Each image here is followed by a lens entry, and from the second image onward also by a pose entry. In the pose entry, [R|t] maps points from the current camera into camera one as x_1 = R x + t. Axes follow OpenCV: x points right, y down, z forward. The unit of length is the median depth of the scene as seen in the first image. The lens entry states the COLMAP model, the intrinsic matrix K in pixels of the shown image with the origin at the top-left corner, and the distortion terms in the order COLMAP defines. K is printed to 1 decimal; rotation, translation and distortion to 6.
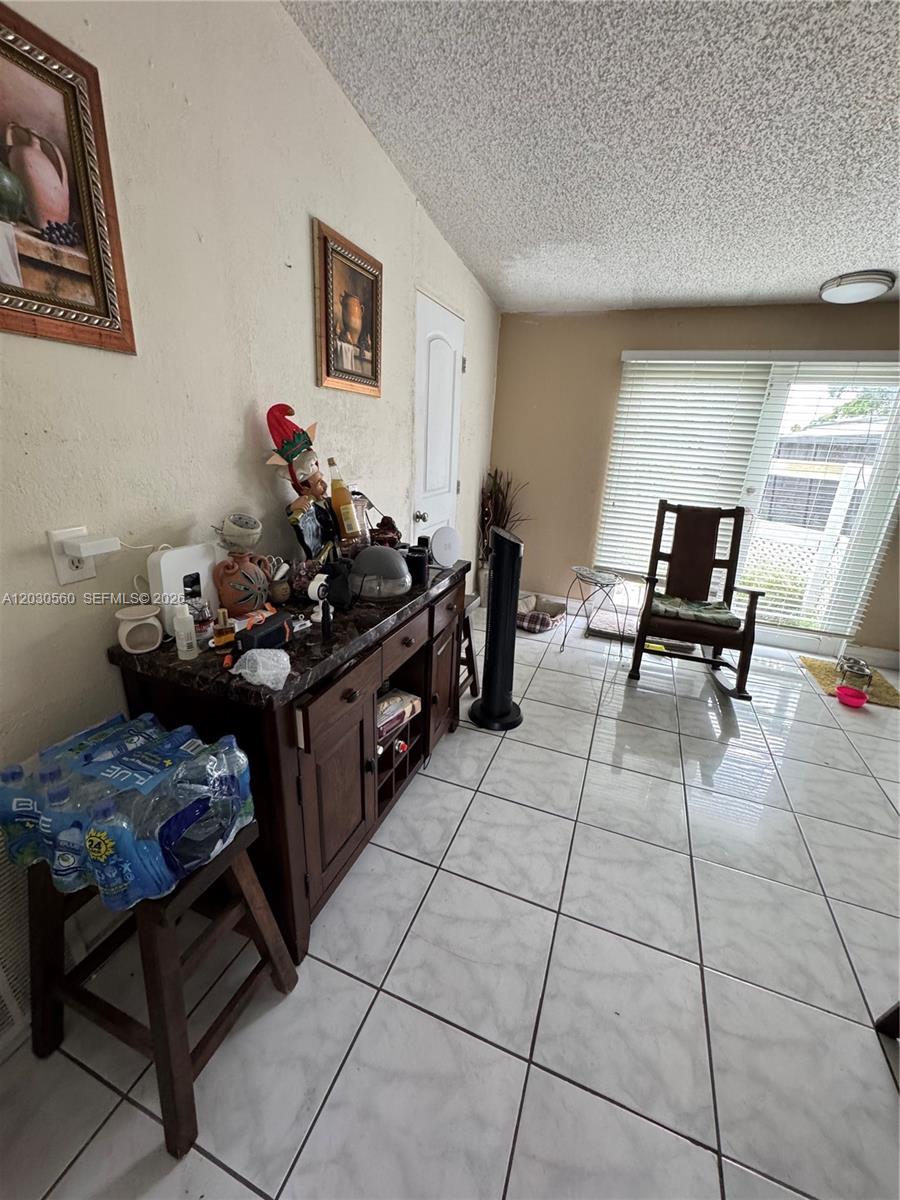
lens RADIAL K [[482.4, 0, 452.6], [0, 482.4, 600.7], [0, 0, 1]] dist [-0.000567, 0.000175]
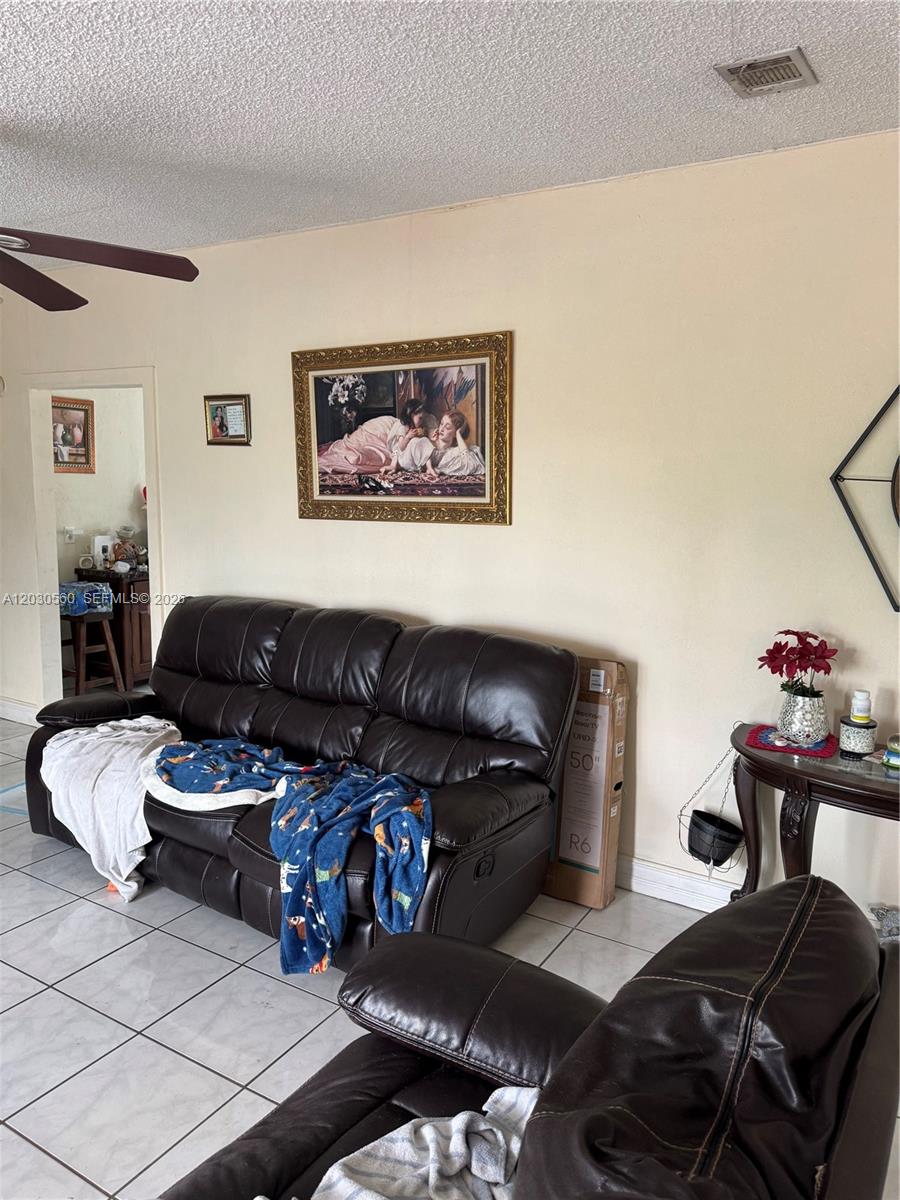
lens RADIAL K [[839.5, 0, 455.3], [0, 839.5, 594.2], [0, 0, 1]] dist [0.008255, -0.017920]
pose [[0.985831, -0.002783, -0.167720, 2.553433], [-0.030817, 0.979840, -0.197391, 1.258285], [0.164888, 0.199762, 0.965871, -3.717463]]
